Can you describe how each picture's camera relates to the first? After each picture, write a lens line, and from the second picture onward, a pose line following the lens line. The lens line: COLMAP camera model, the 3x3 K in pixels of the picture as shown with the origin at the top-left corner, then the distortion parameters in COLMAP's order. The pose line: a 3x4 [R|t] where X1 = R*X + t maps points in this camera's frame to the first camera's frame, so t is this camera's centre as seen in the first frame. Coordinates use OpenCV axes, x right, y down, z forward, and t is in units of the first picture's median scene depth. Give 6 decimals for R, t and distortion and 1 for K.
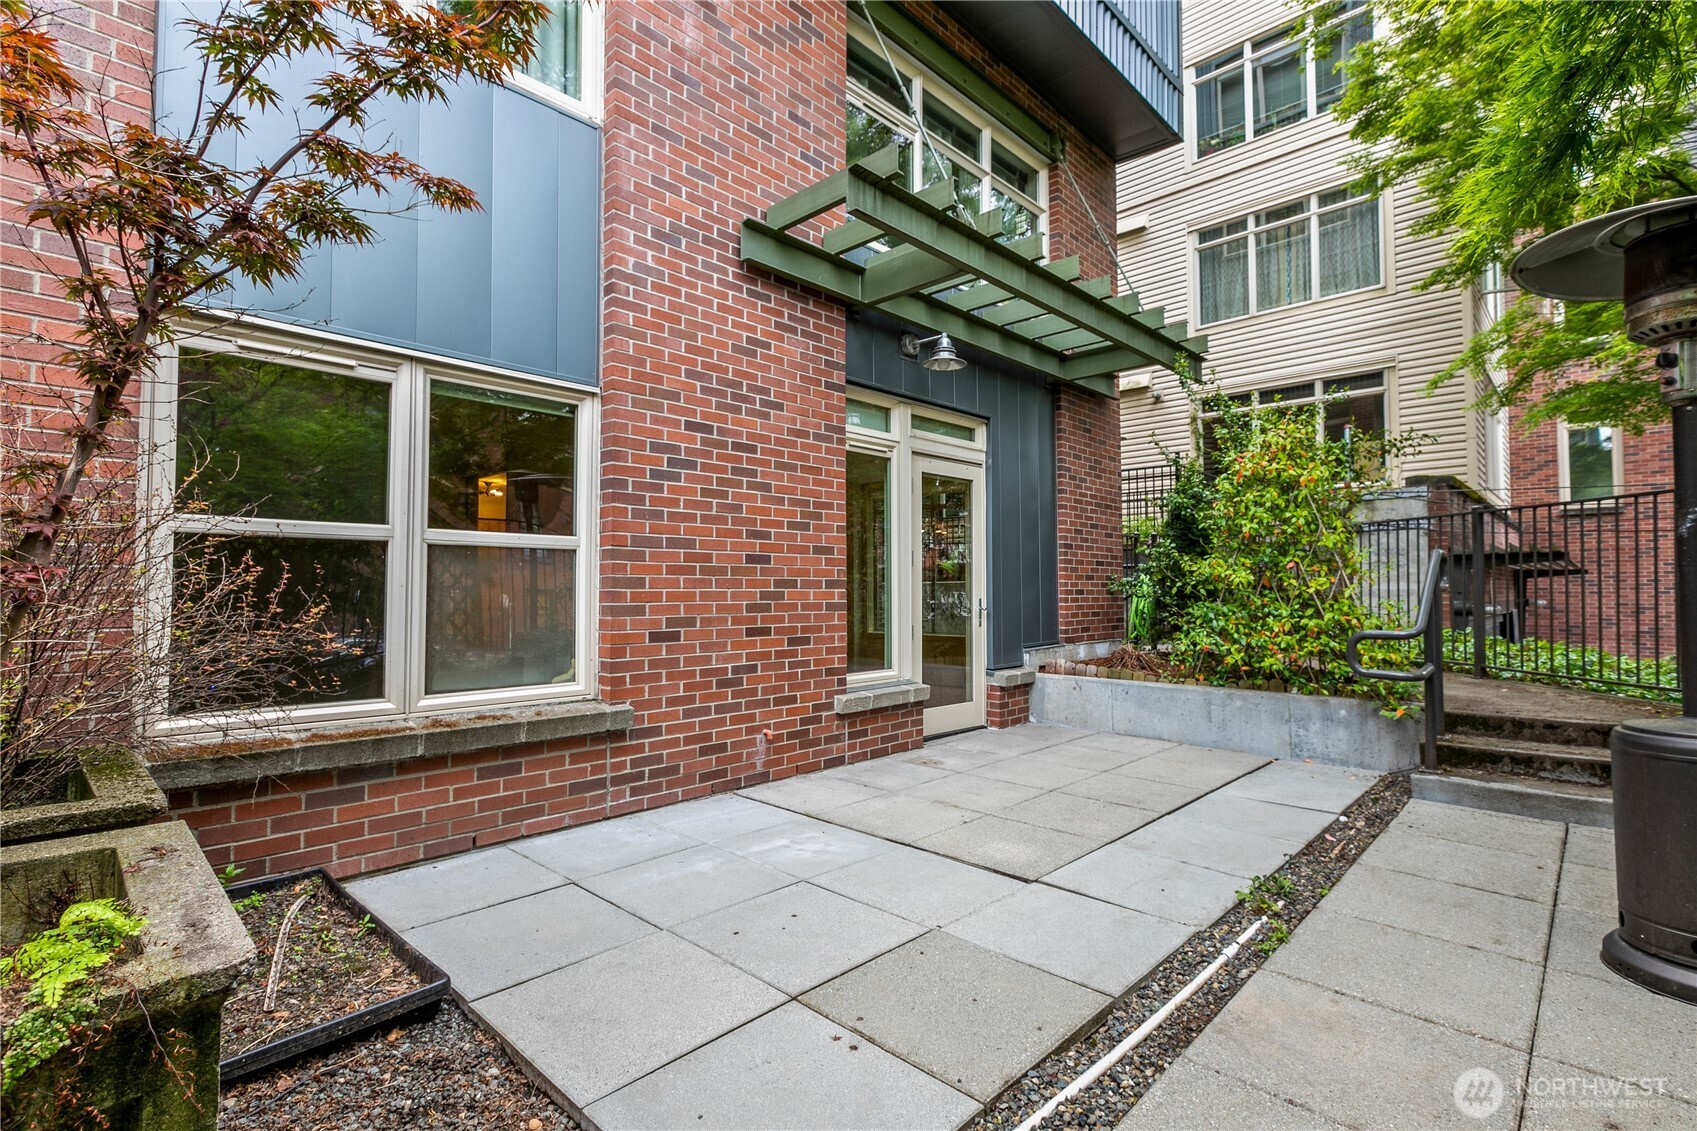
lens RADIAL K [[783.9, 0, 848.5], [0, 783.9, 565.5], [0, 0, 1]] dist [-0.001811, -0.000071]
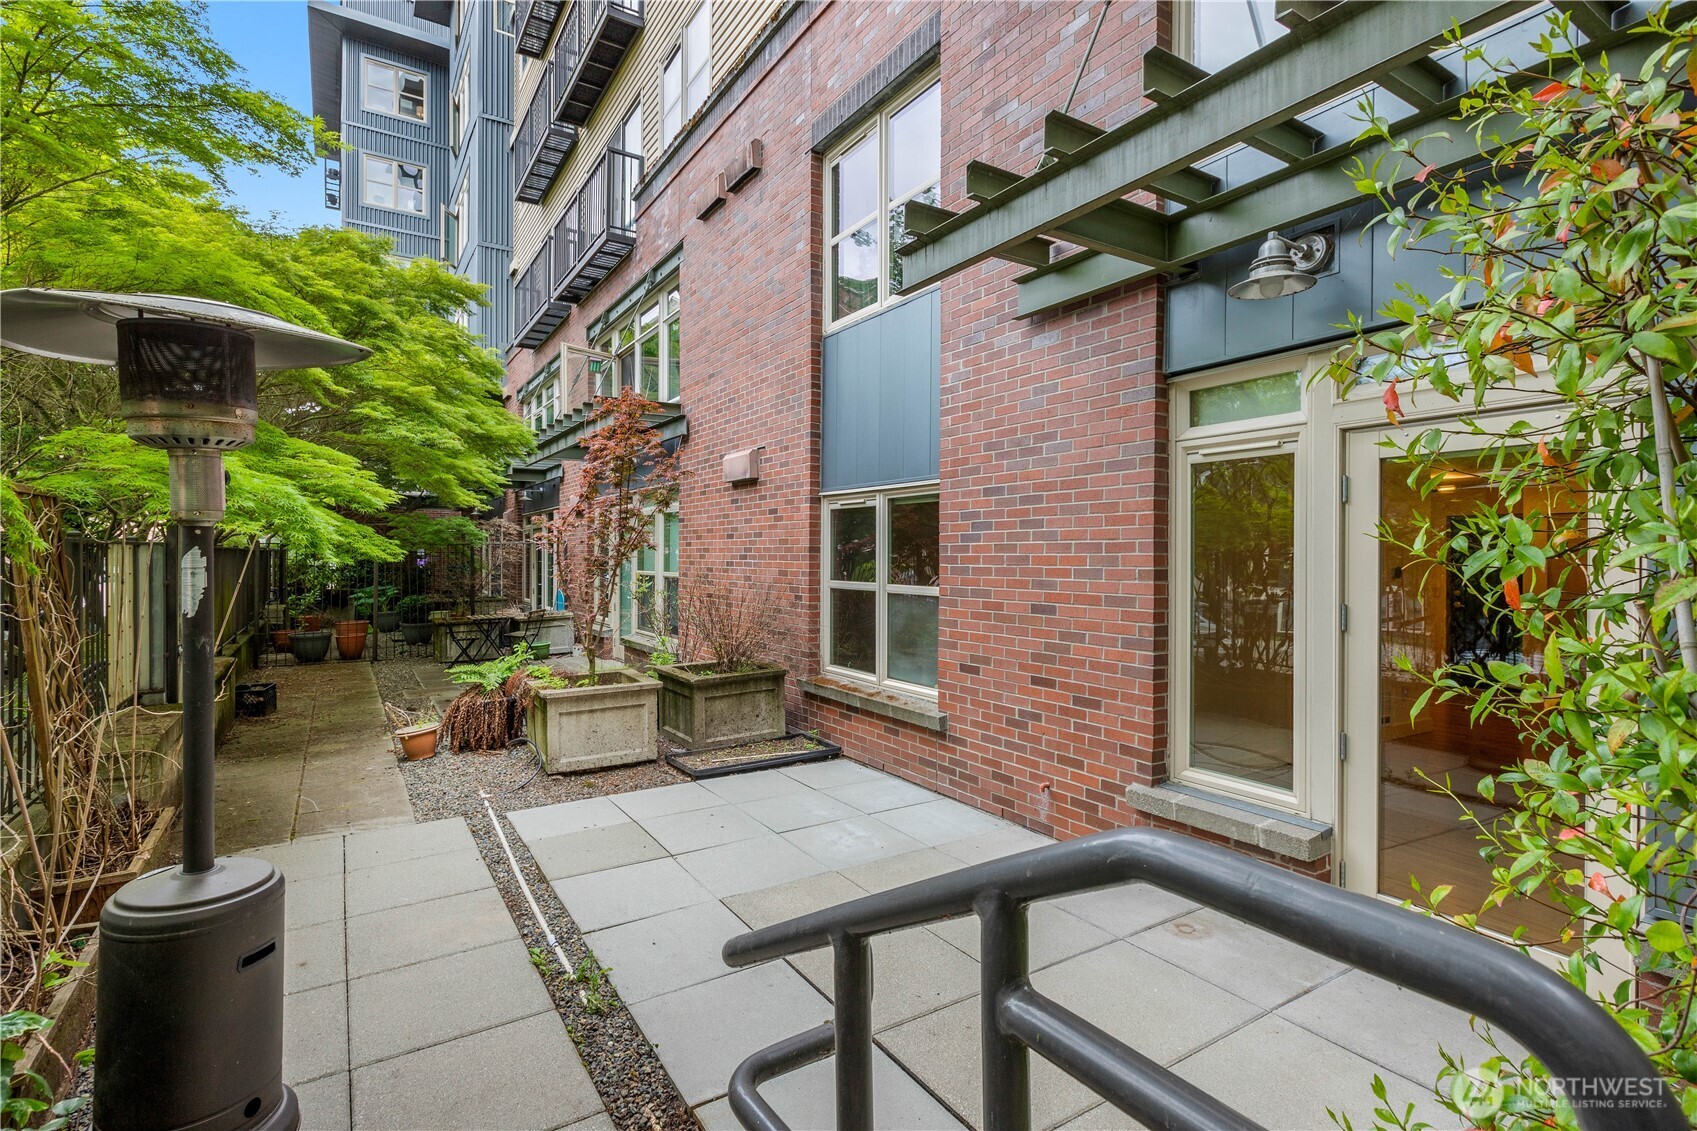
lens RADIAL K [[783.9, 0, 848.5], [0, 783.9, 565.5], [0, 0, 1]] dist [-0.001811, -0.000071]
pose [[-0.218252, 0.009007, -0.975851, 0.996624], [0.024765, 0.999687, 0.003689, -0.080630], [0.975578, -0.023362, -0.218407, 1.072710]]
